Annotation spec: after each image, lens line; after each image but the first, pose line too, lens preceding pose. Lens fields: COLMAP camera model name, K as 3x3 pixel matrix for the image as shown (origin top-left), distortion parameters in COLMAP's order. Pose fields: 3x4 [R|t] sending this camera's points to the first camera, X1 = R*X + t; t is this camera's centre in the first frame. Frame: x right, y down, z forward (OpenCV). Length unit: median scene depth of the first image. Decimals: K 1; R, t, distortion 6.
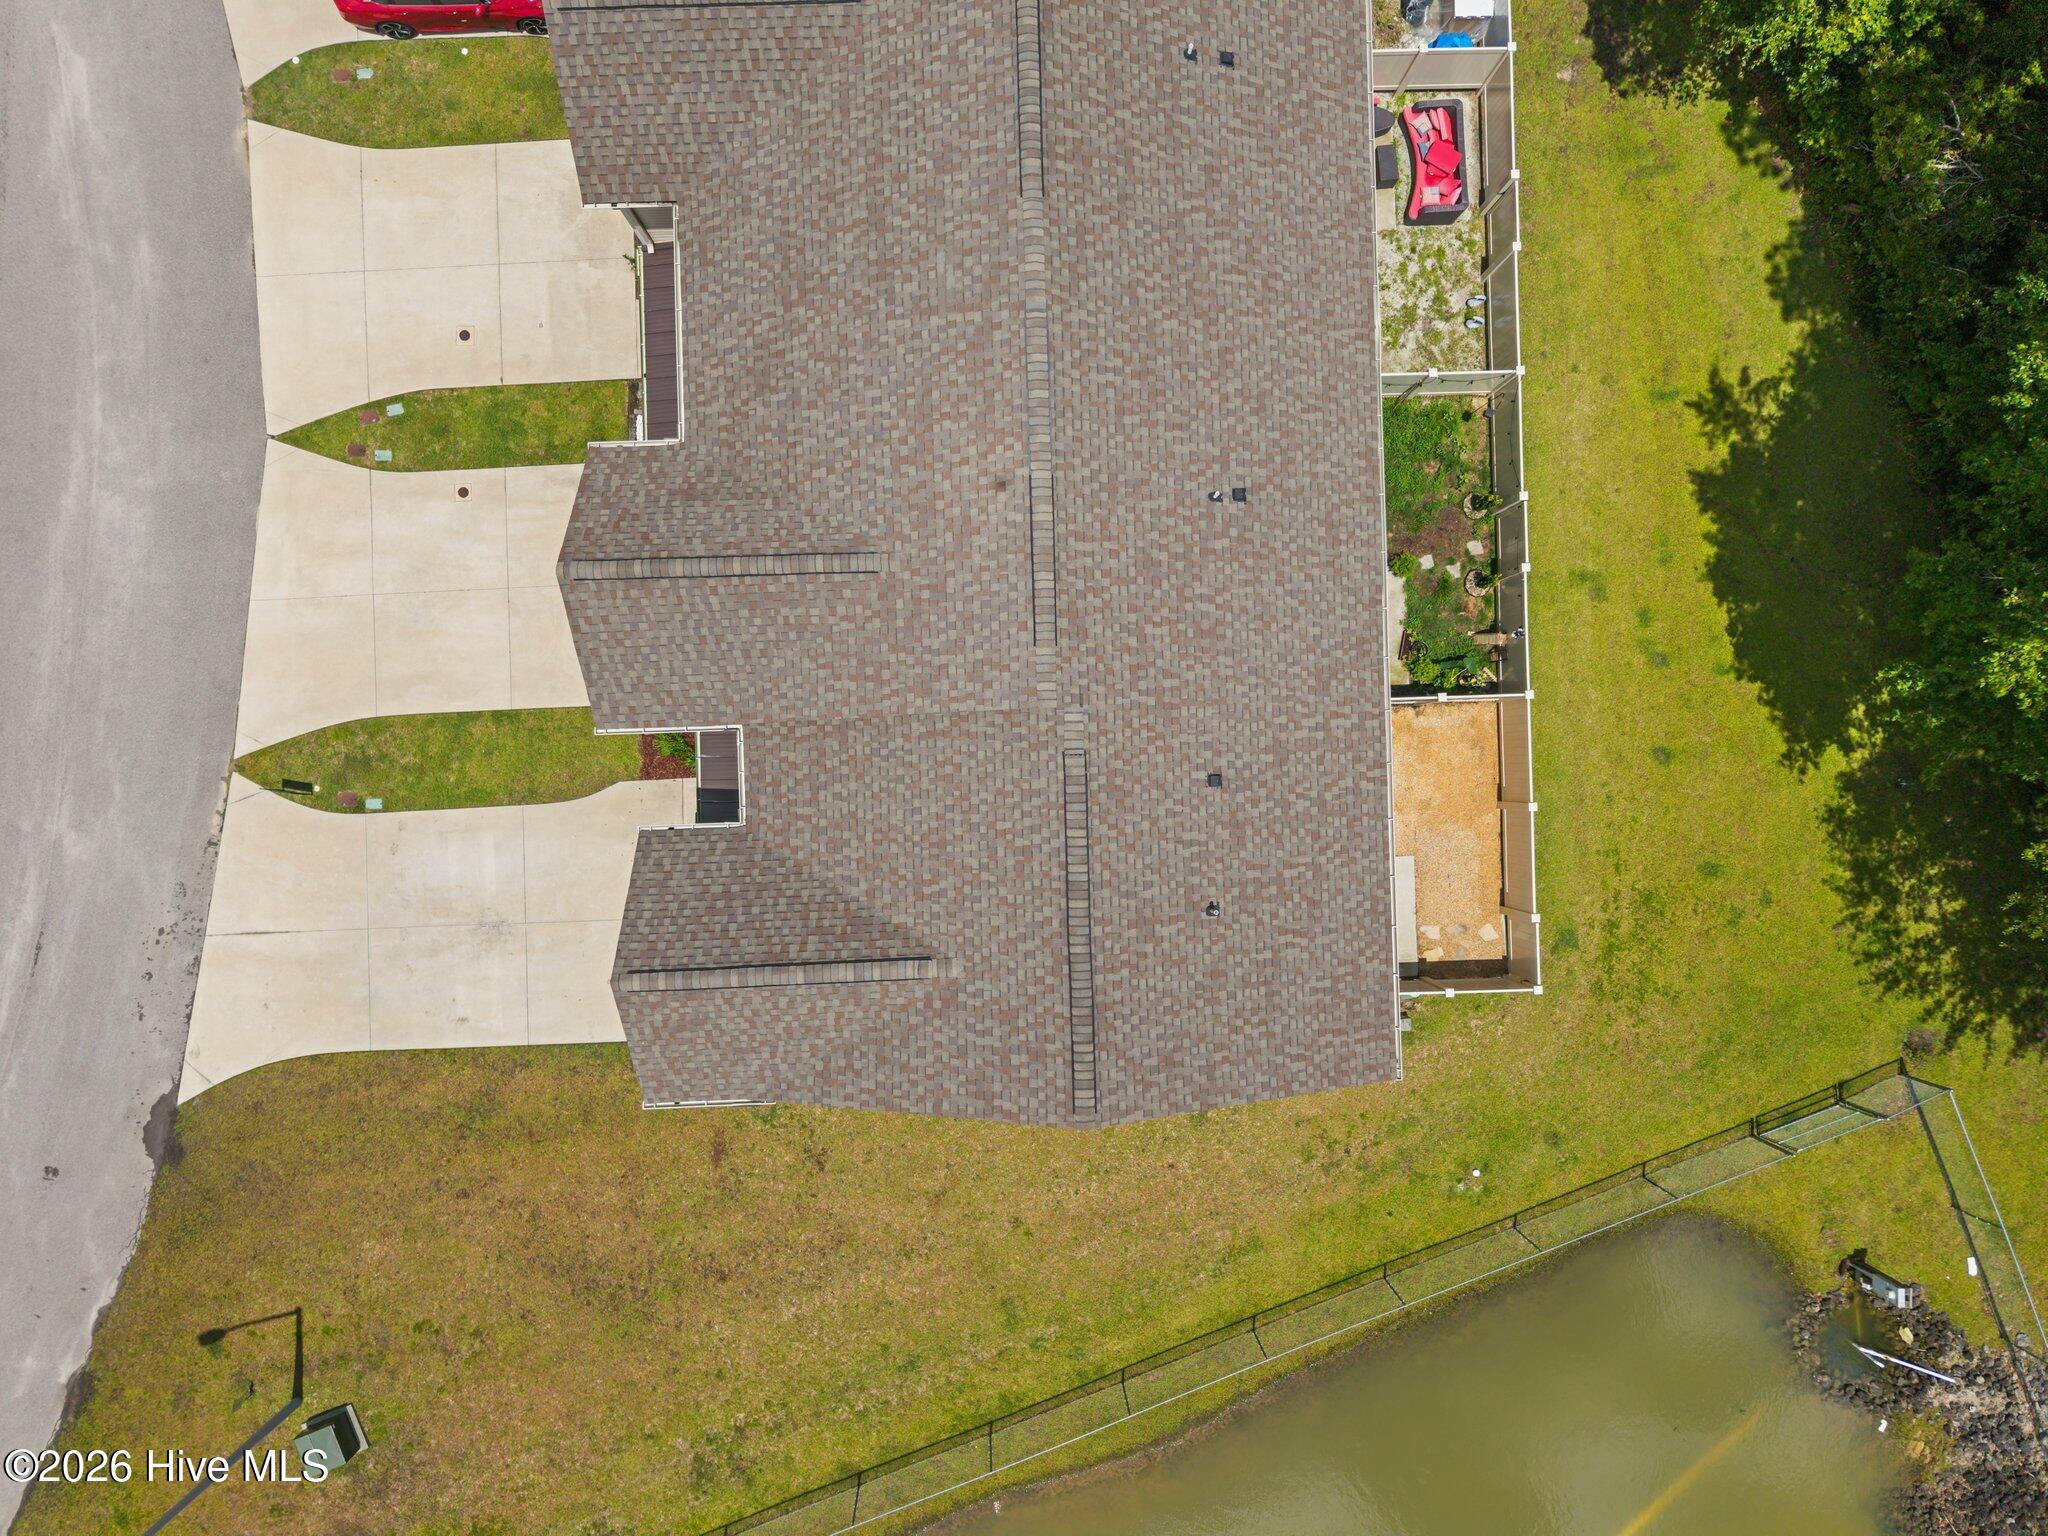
lens RADIAL K [[1377.2, 0, 1013.2], [0, 1377.2, 772.1], [0, 0, 1]] dist [0.011768, -0.005016]
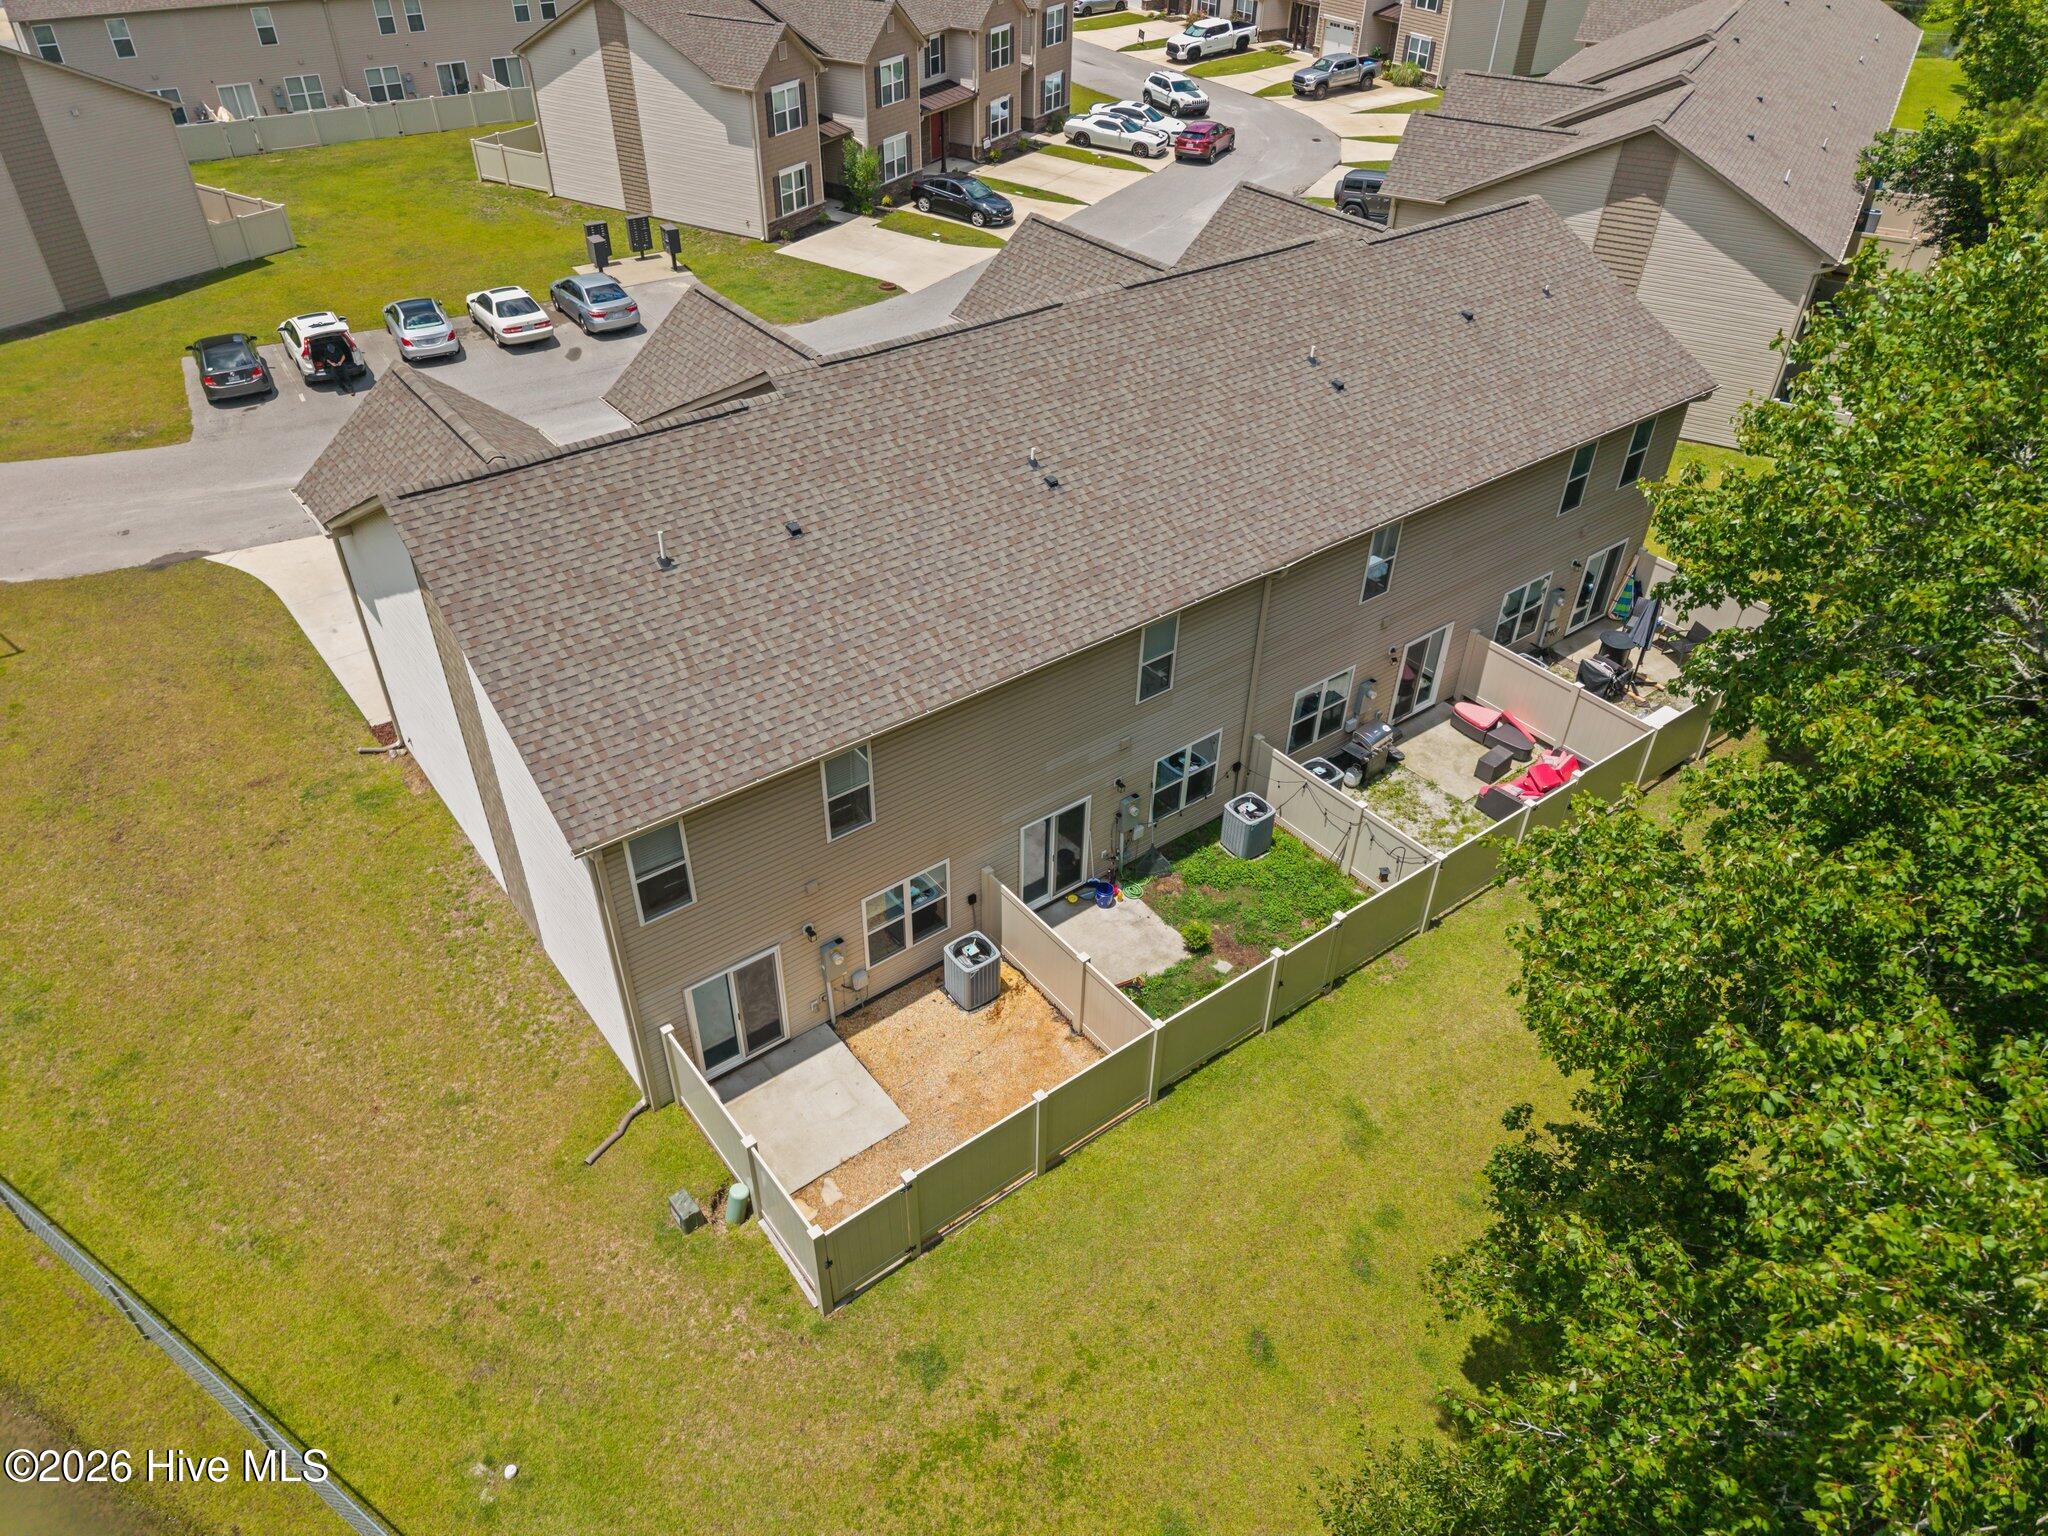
lens RADIAL K [[1374.8, 0, 1013.5], [0, 1374.8, 772.6], [0, 0, 1]] dist [0.024856, -0.028930]
pose [[0.580415, 0.487988, -0.651909, 0.707070], [-0.814308, 0.352286, -0.461300, 0.287080], [0.004549, 0.798600, 0.601845, 0.417041]]
